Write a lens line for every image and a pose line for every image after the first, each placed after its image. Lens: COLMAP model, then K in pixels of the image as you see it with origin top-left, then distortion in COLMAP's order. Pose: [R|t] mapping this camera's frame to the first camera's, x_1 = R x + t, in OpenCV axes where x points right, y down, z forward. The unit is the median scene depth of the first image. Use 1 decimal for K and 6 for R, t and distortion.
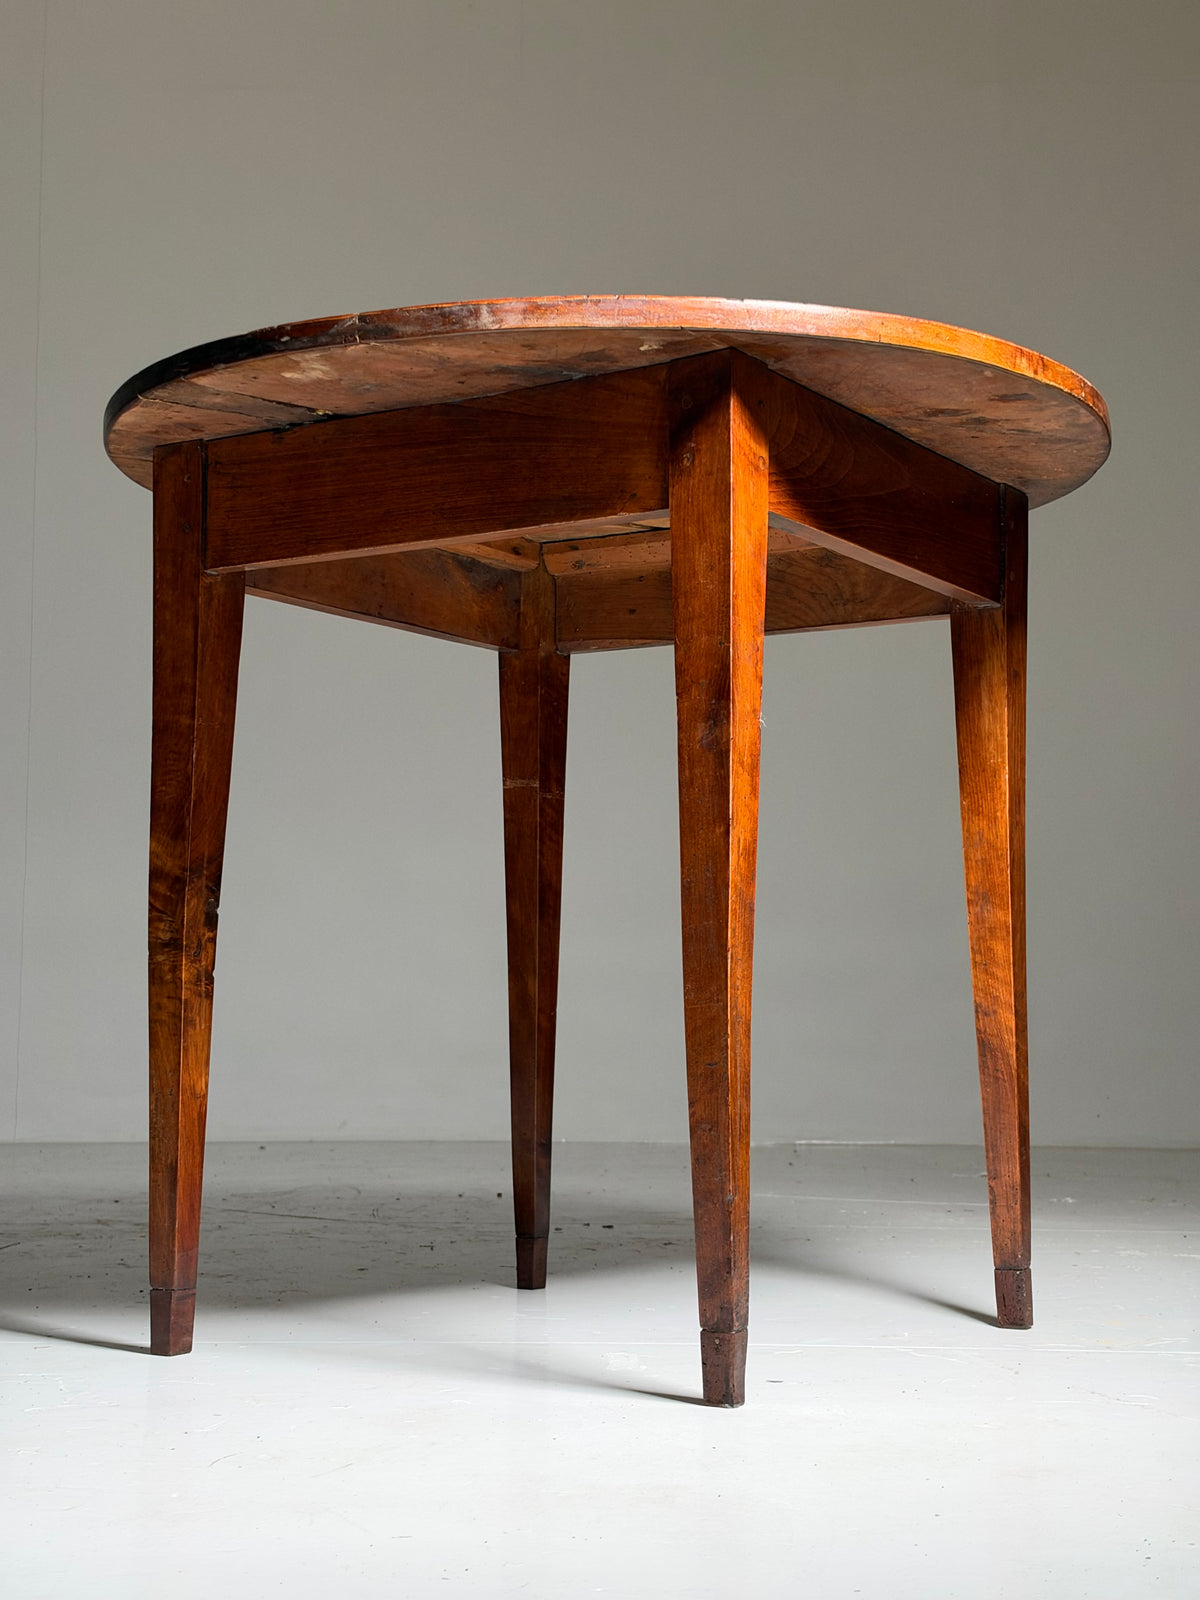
lens RADIAL K [[2302.7, 0, 614.5], [0, 2302.7, 801.8], [0, 0, 1]] dist [0.296558, -0.934216]
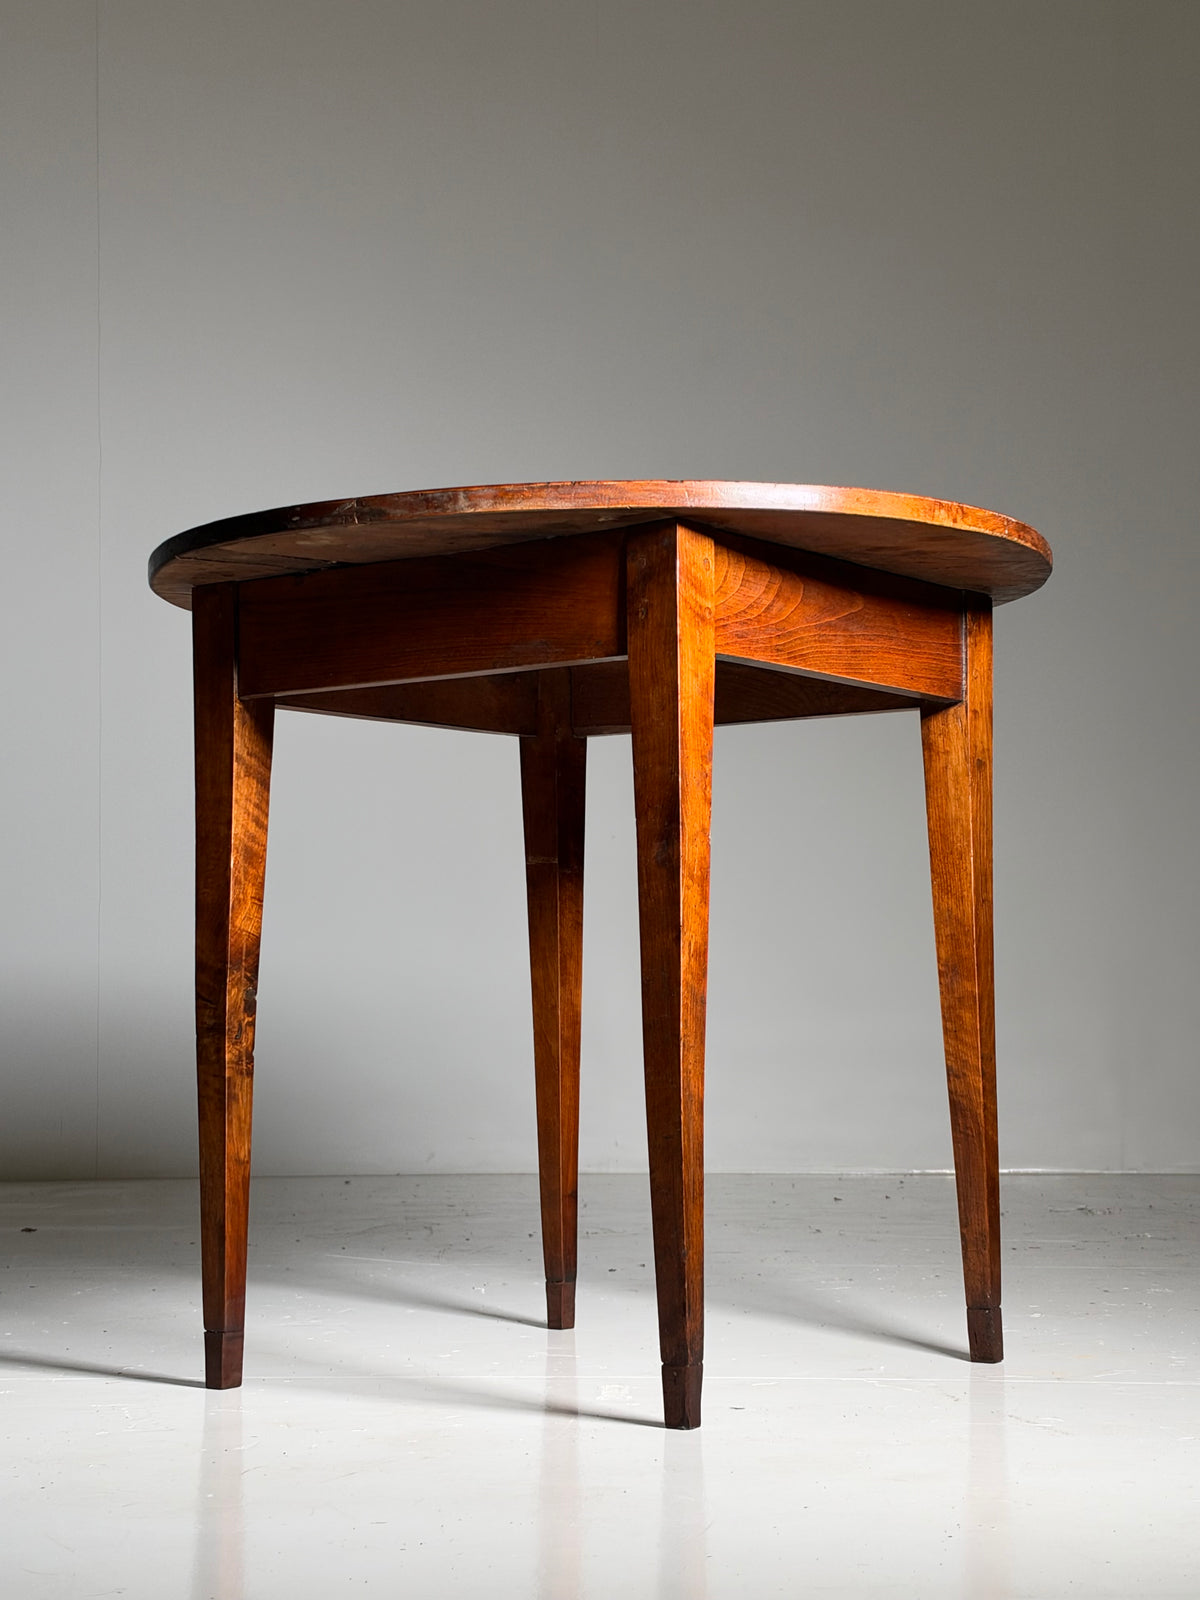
lens RADIAL K [[2689.7, 0, 601.3], [0, 2689.7, 819.2], [0, 0, 1]] dist [0.226565, -0.107219]
pose [[0.997599, -0.018665, -0.066685, 0.087892], [0.020107, 0.999577, 0.021029, -0.065404], [0.066264, -0.022319, 0.997552, -0.304690]]
